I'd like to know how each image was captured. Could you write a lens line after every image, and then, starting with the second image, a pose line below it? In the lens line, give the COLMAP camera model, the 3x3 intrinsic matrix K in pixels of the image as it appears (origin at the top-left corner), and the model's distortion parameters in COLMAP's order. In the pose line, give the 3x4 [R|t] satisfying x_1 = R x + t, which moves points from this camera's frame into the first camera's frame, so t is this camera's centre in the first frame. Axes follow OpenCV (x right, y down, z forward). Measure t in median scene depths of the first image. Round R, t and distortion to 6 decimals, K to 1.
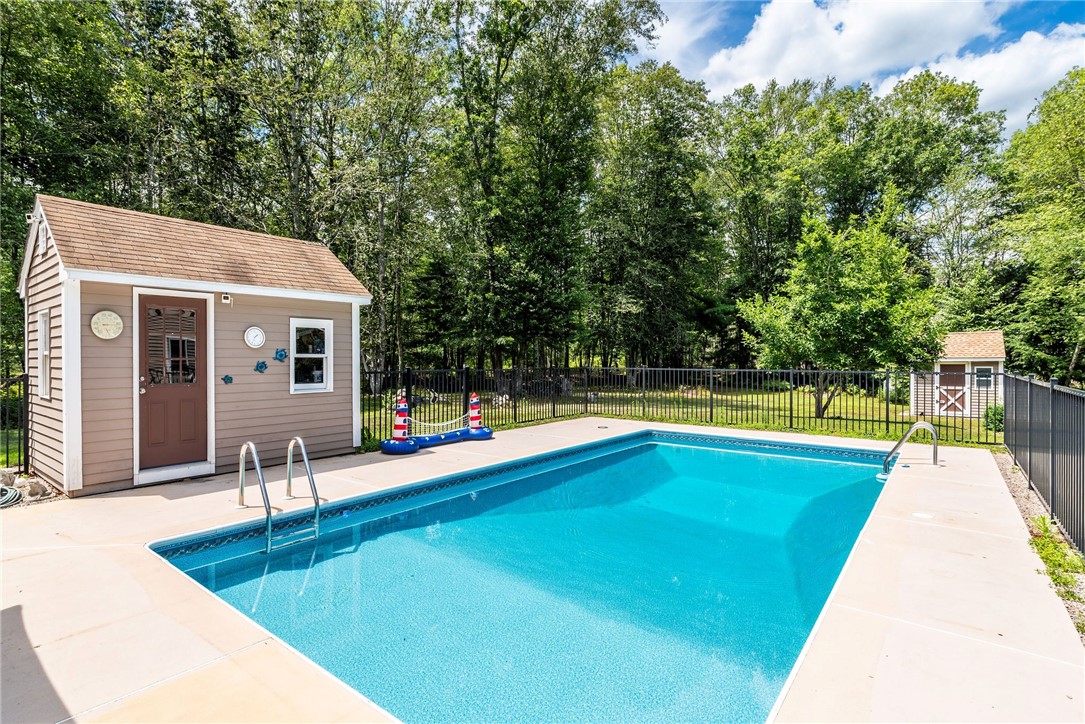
lens RADIAL K [[529.3, 0, 542.5], [0, 529.3, 362.0], [0, 0, 1]] dist [-0.002569, -0.000223]
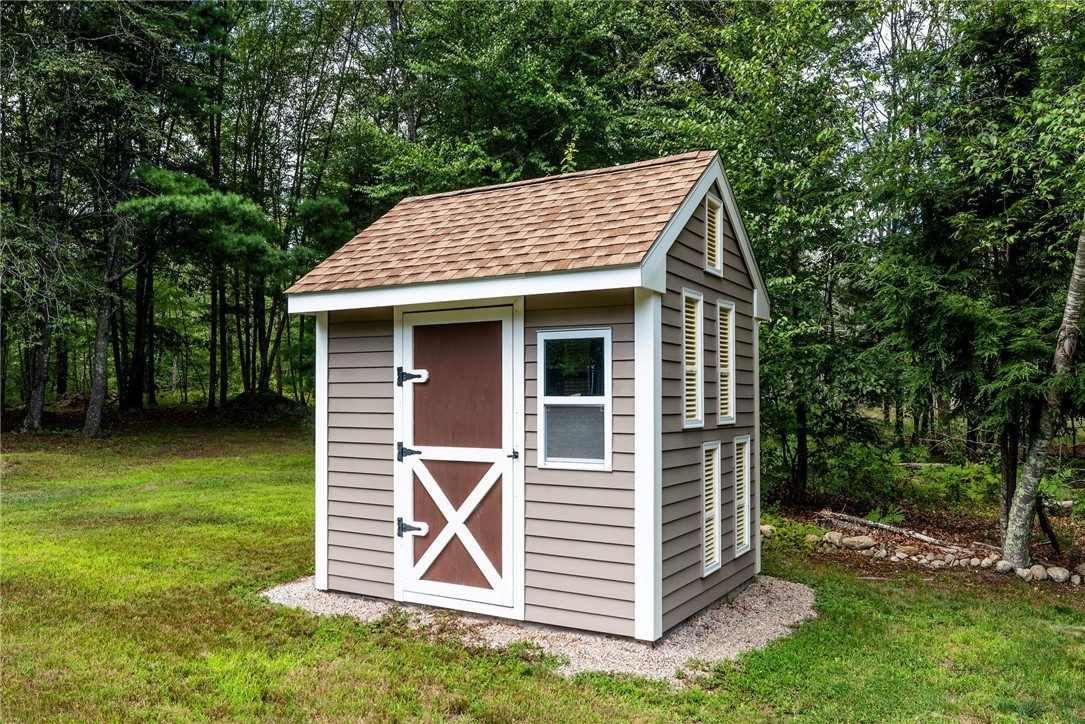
lens RADIAL K [[817.7, 0, 542.5], [0, 817.7, 362.0], [0, 0, 1]] dist [-0.000516, 0.000053]
pose [[0.991436, 0.005857, 0.130463, 0.751850], [-0.000892, 0.999274, -0.038082, 0.028199], [-0.130592, 0.037640, 0.990722, 0.706061]]
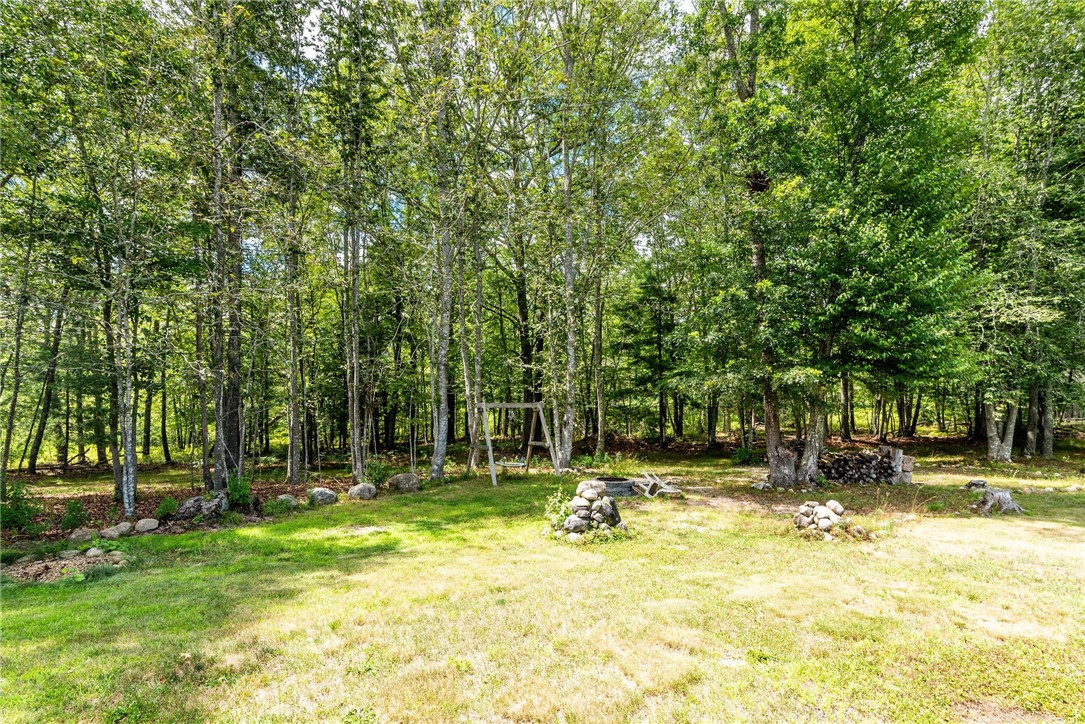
lens RADIAL K [[514.6, 0, 542.3], [0, 514.6, 379.8], [0, 0, 1]] dist [-0.000016, -0.000133]
pose [[0.923878, -0.024870, -0.381878, -0.108987], [-0.002731, 0.997432, -0.071566, -0.003415], [0.382677, 0.067162, 0.921438, 0.476763]]
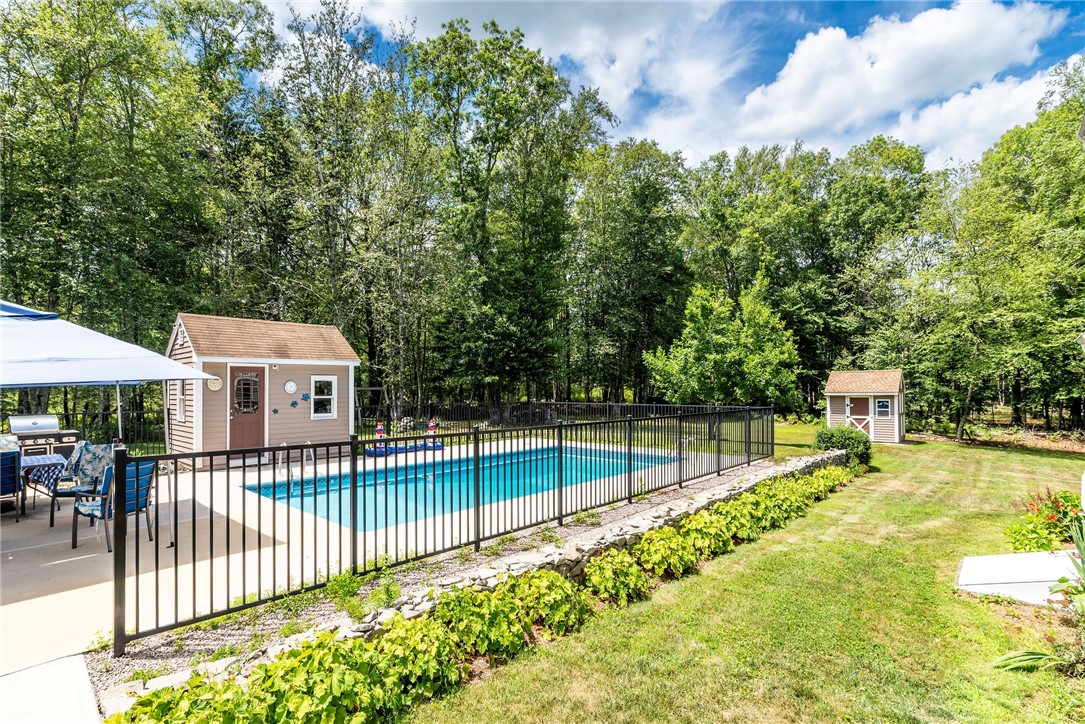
lens RADIAL K [[514.6, 0, 542.3], [0, 514.6, 379.8], [0, 0, 1]] dist [-0.000016, -0.000133]
pose [[0.997288, -0.004071, -0.073480, 0.139669], [0.002356, 0.999723, -0.023415, -0.009805], [0.073555, 0.023179, 0.997022, -0.216567]]
